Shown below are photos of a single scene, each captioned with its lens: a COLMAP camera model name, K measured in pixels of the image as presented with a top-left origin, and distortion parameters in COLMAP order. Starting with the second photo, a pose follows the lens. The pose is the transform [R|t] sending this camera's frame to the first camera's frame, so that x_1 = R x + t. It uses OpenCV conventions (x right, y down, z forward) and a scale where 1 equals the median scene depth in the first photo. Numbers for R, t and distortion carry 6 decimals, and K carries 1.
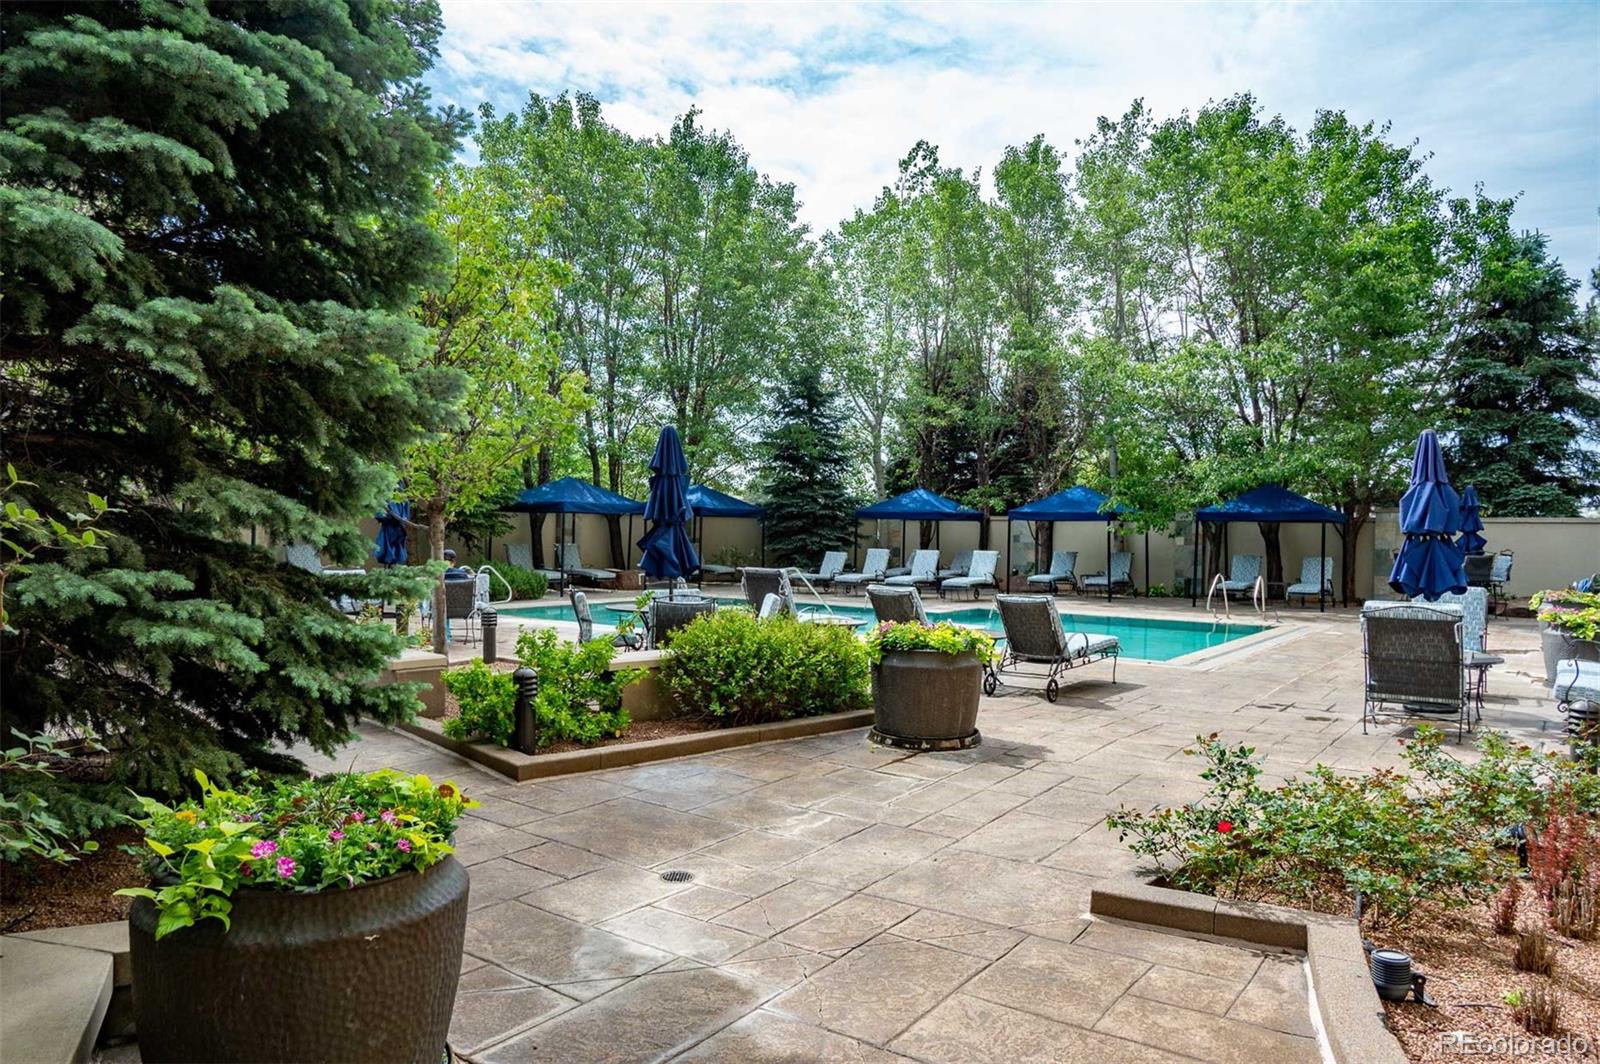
lens RADIAL K [[1063.9, 0, 802.3], [0, 1063.9, 532.7], [0, 0, 1]] dist [-0.001093, -0.000234]
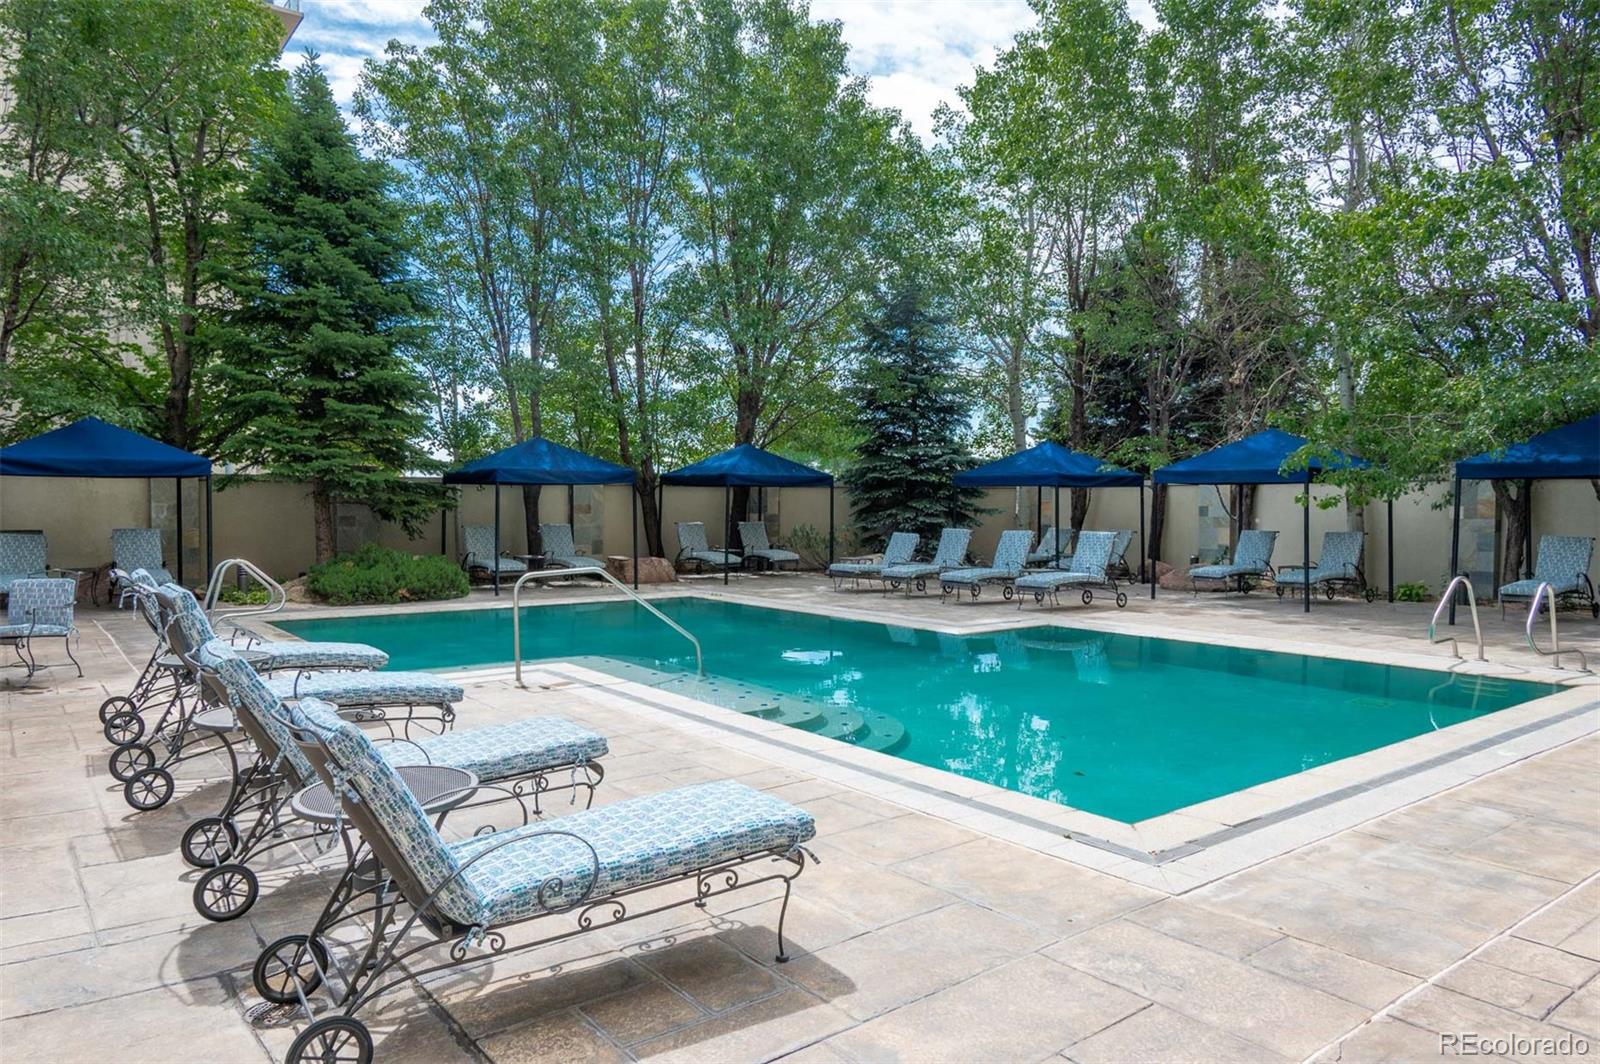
lens RADIAL K [[1063.9, 0, 797.0], [0, 1063.9, 530.2], [0, 0, 1]] dist [-0.001093, -0.000234]
pose [[0.959116, -0.003102, -0.282998, 0.141962], [0.007993, 0.999838, 0.016129, 0.003982], [0.282902, -0.017731, 0.958985, 0.256013]]
